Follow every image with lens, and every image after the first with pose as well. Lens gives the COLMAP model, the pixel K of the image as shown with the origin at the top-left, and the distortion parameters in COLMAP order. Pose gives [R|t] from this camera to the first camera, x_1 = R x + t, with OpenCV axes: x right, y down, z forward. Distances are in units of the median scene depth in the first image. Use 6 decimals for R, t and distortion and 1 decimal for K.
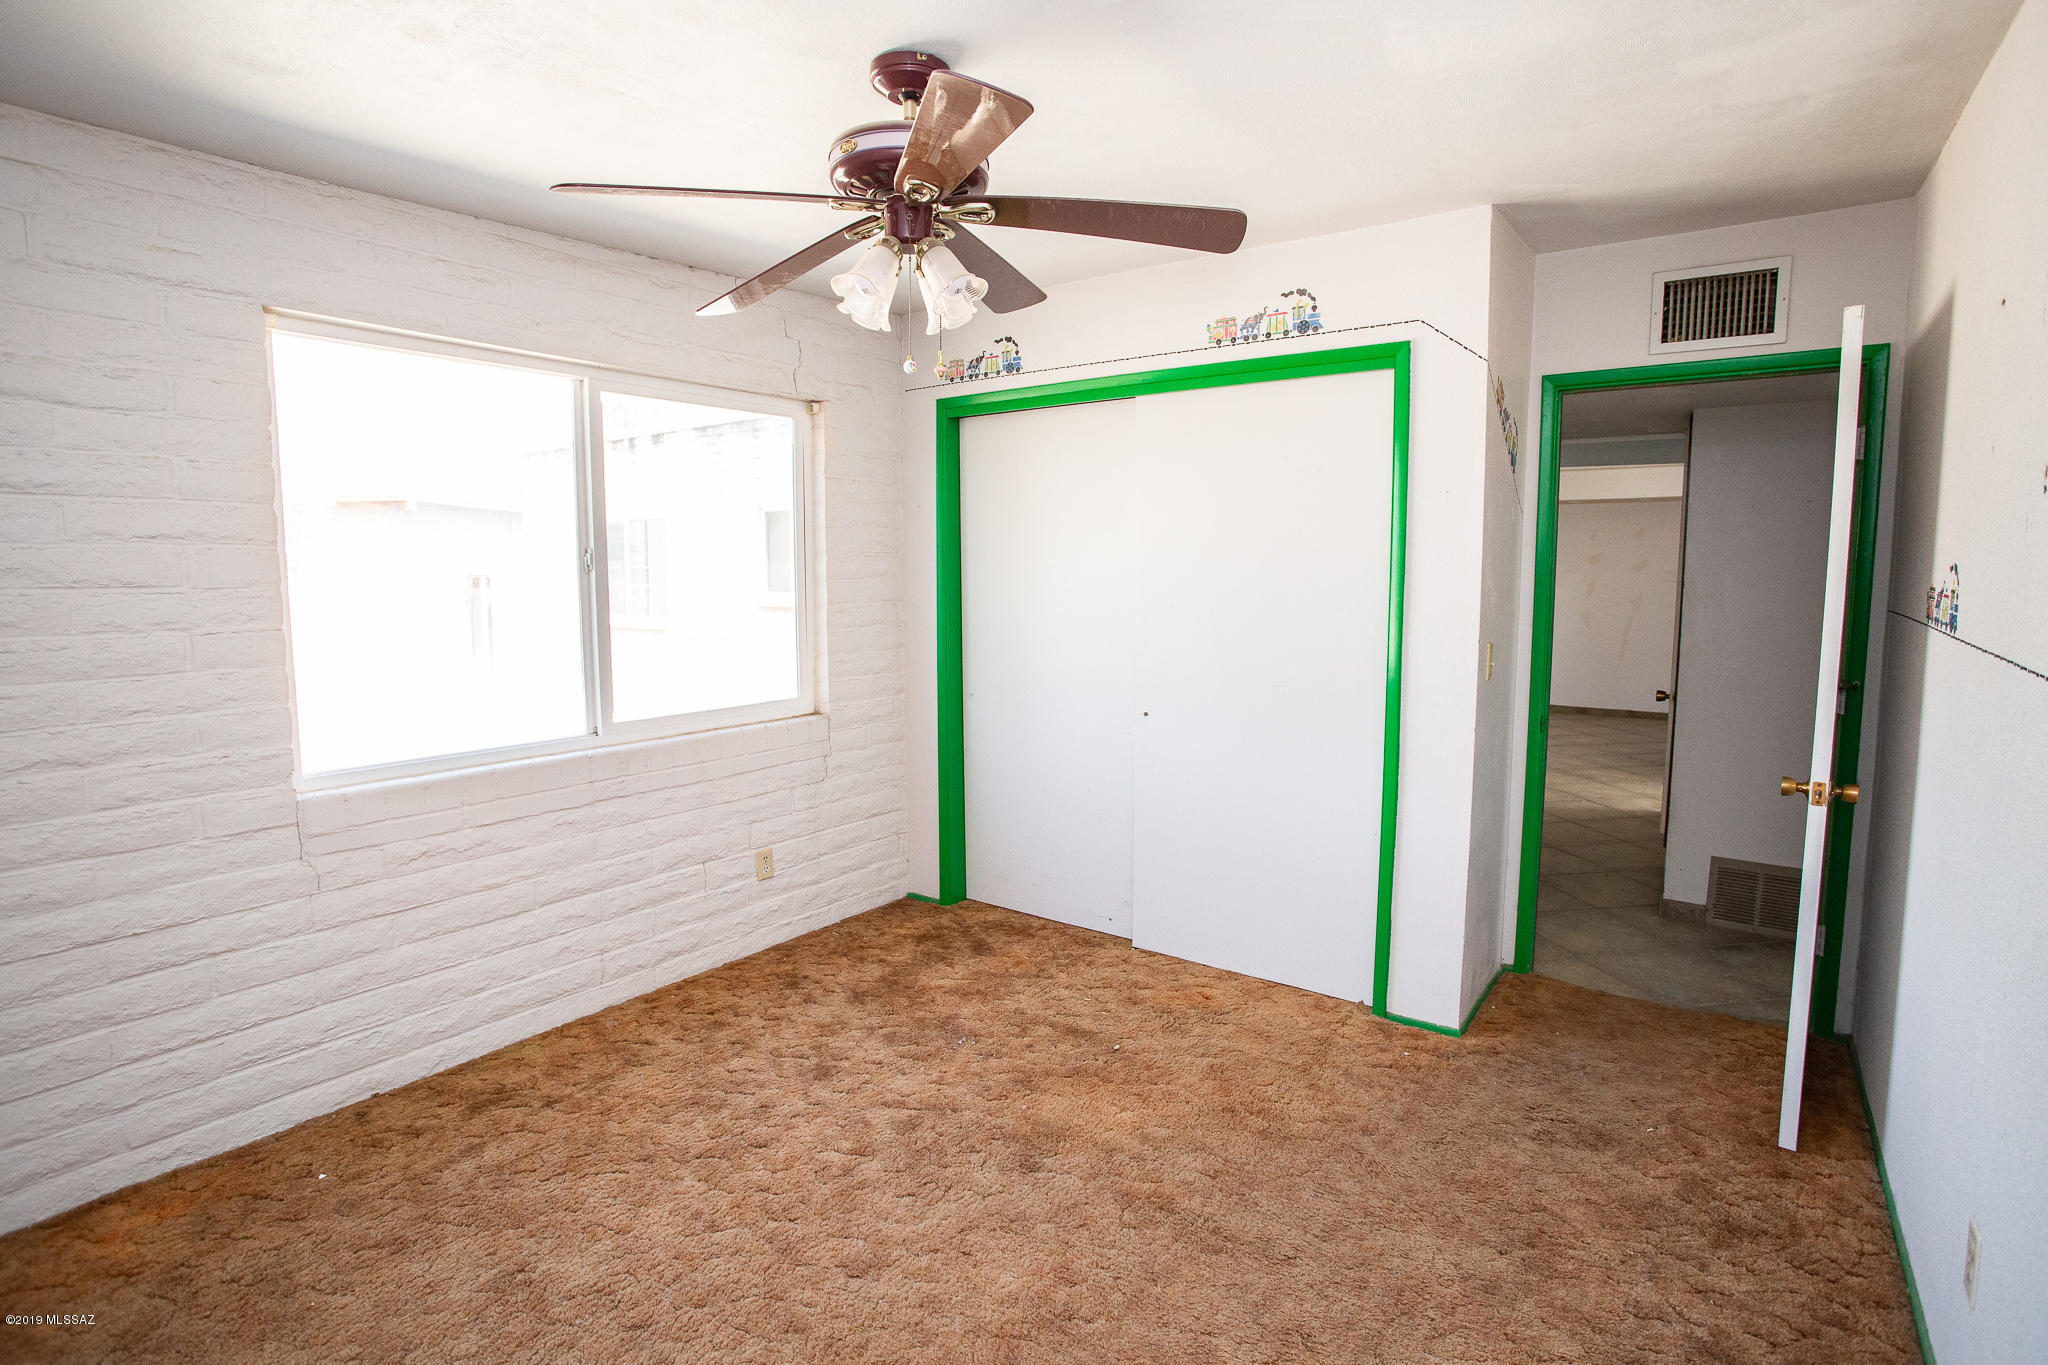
lens RADIAL K [[999.9, 0, 1026.6], [0, 999.9, 676.3], [0, 0, 1]] dist [-0.023928, 0.004284]
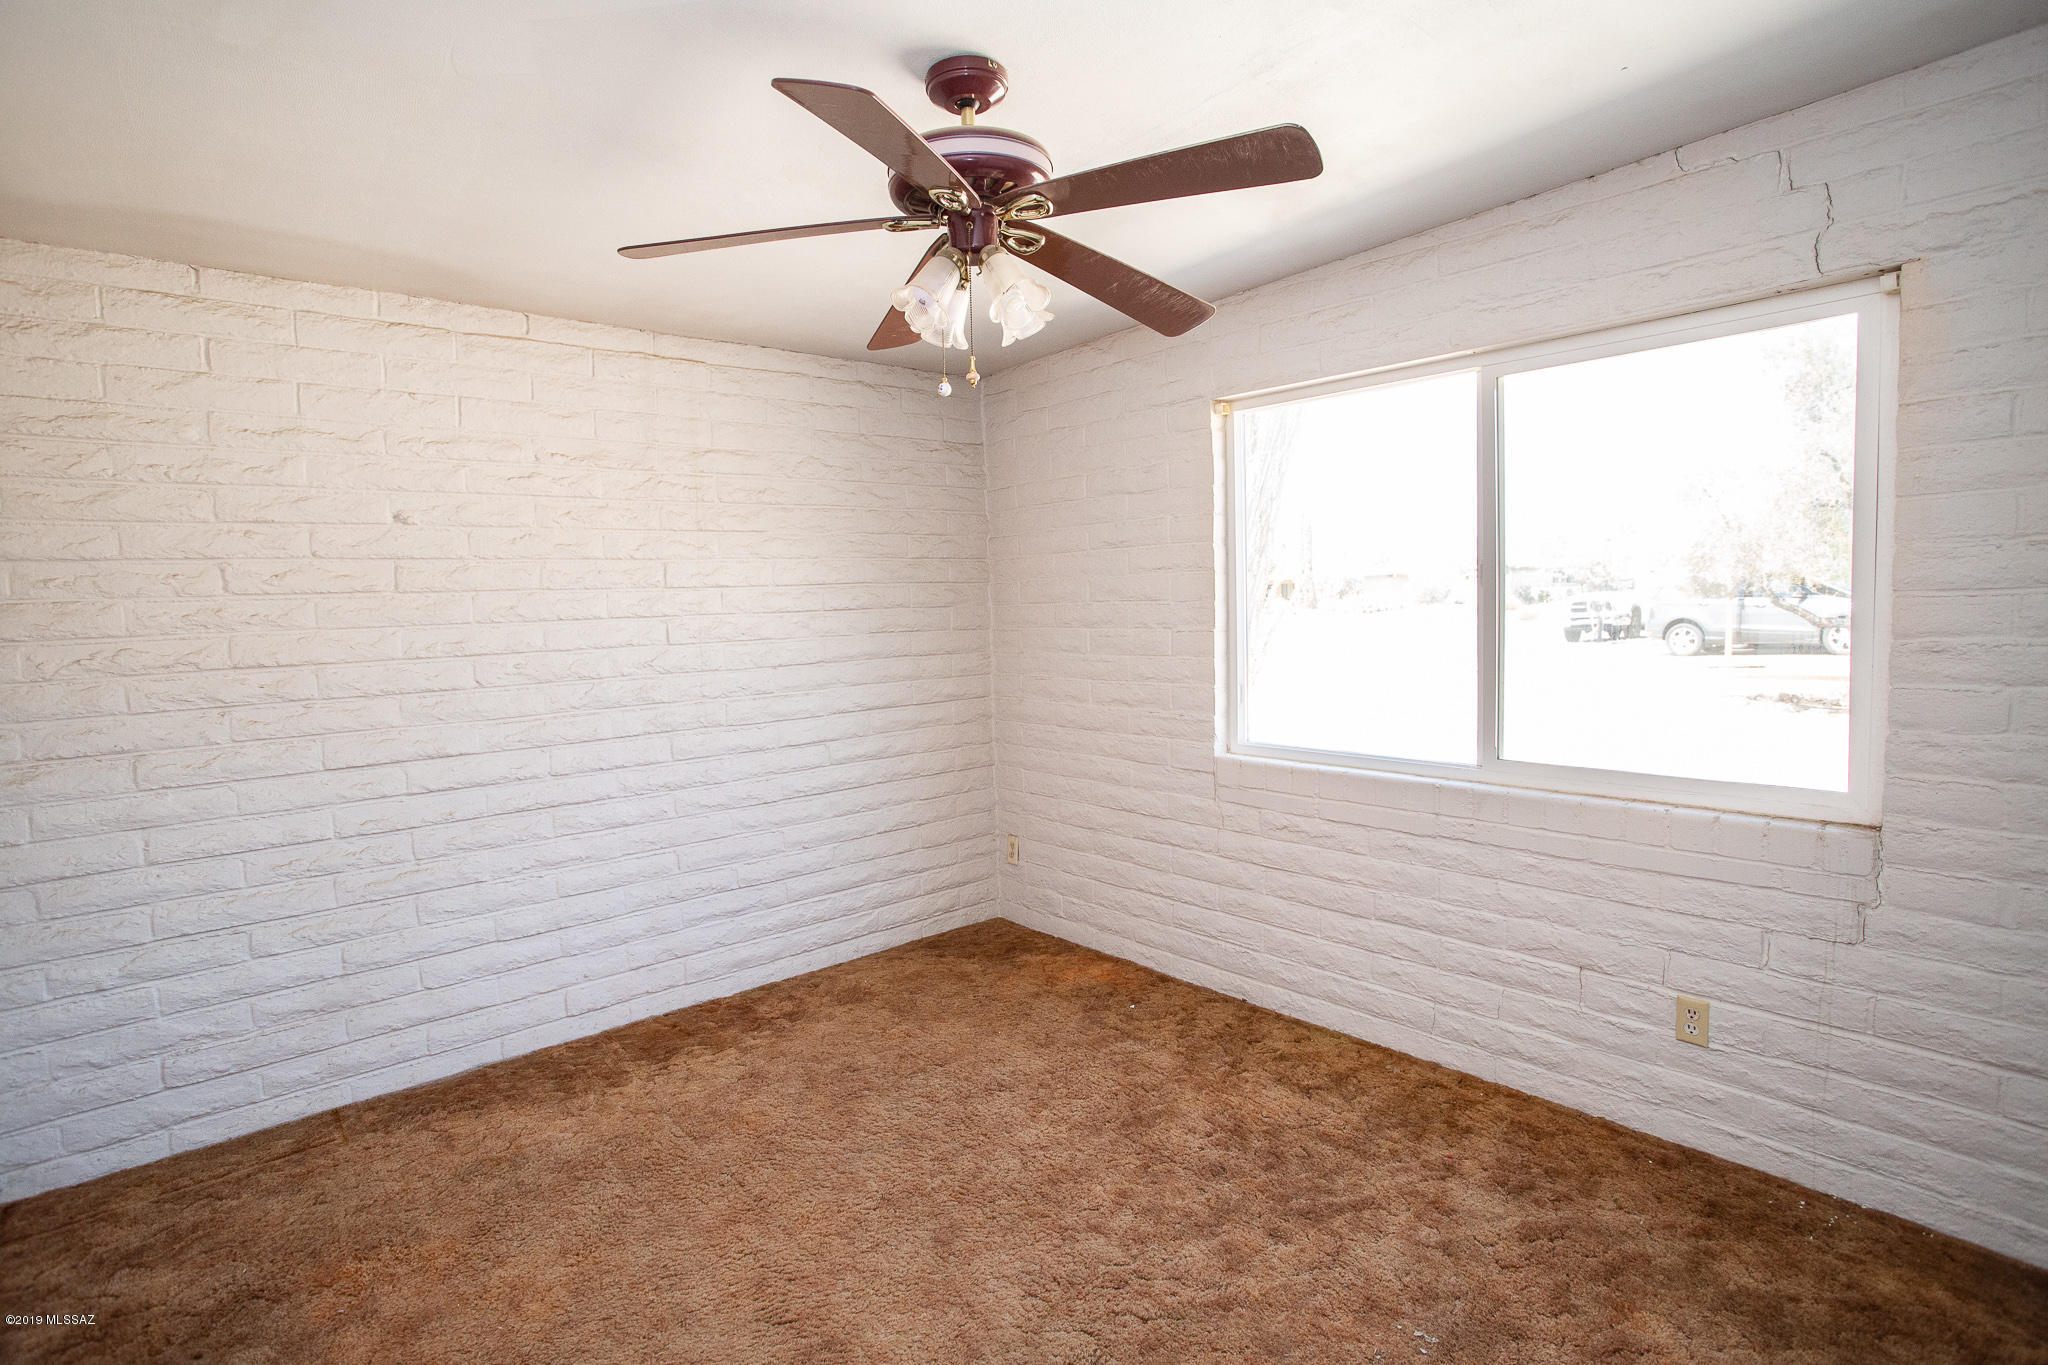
lens RADIAL K [[999.9, 0, 1026.6], [0, 999.9, 677.5], [0, 0, 1]] dist [-0.023928, 0.004284]
pose [[-0.196250, 0.085313, -0.976835, 0.531359], [-0.077650, 0.991727, 0.102214, -0.084599], [0.977474, 0.095911, -0.188002, 0.798437]]
